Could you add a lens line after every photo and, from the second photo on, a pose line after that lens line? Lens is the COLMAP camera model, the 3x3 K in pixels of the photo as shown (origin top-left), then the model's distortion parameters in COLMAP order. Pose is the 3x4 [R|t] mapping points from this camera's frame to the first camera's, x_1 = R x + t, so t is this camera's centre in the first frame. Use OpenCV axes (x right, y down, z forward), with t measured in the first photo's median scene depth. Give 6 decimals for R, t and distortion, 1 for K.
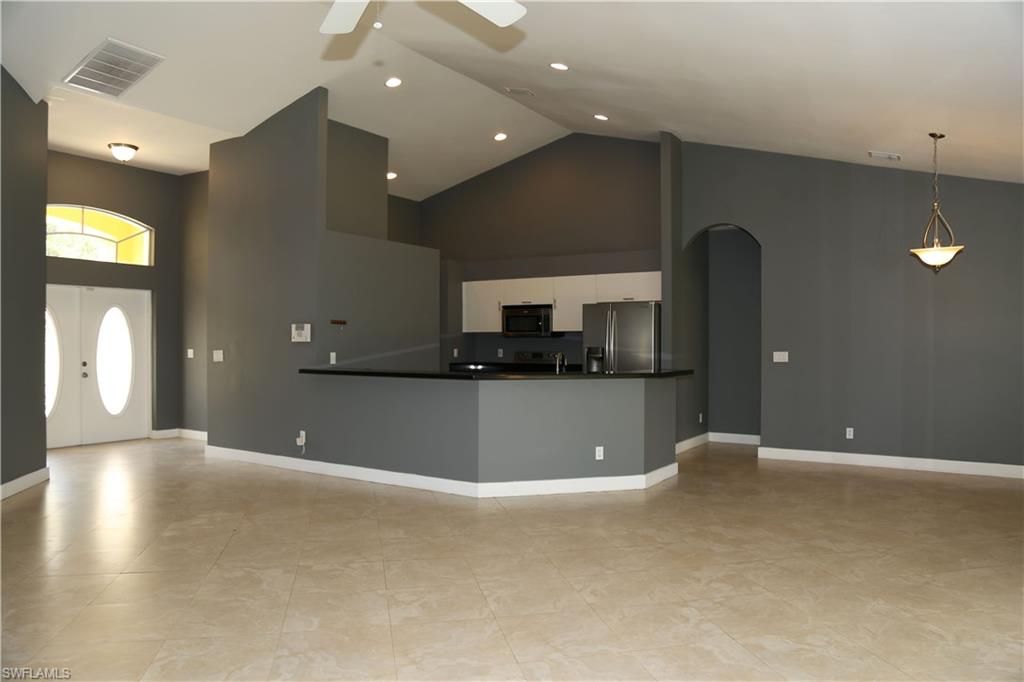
lens RADIAL K [[697.0, 0, 512.0], [0, 697.0, 341.0], [0, 0, 1]] dist [-0.124877, 0.087816]
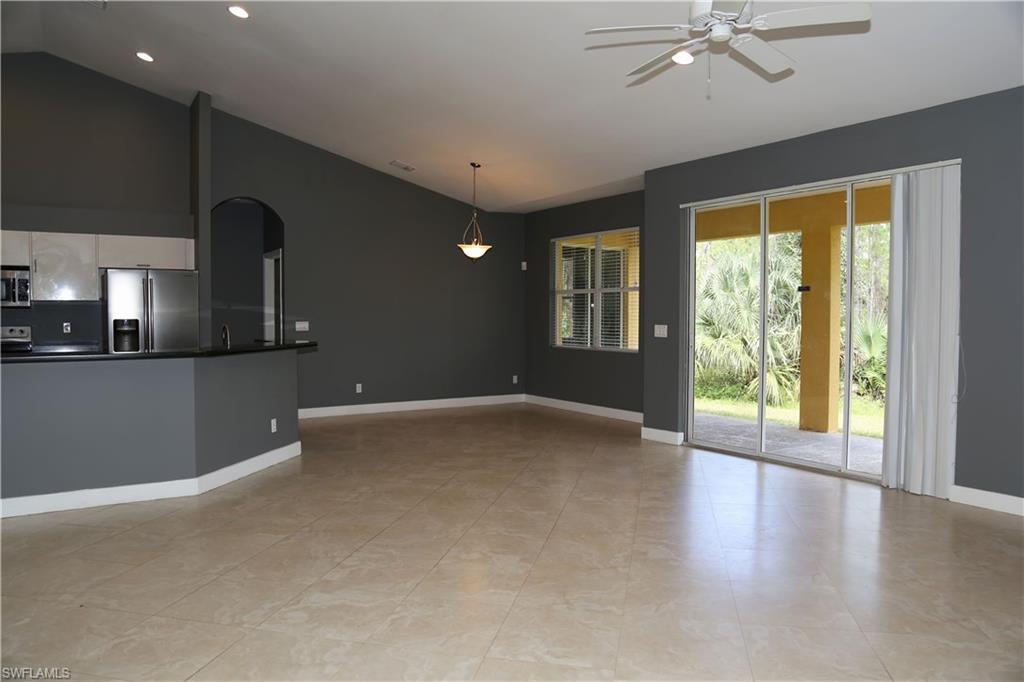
lens RADIAL K [[697.3, 0, 511.3], [0, 697.3, 310.7], [0, 0, 1]] dist [-0.085846, 0.090592]
pose [[0.436174, 0.004442, 0.899851, -0.803416], [0.004265, 0.999966, -0.007004, 0.010904], [-0.899852, 0.006893, 0.436140, 0.370932]]
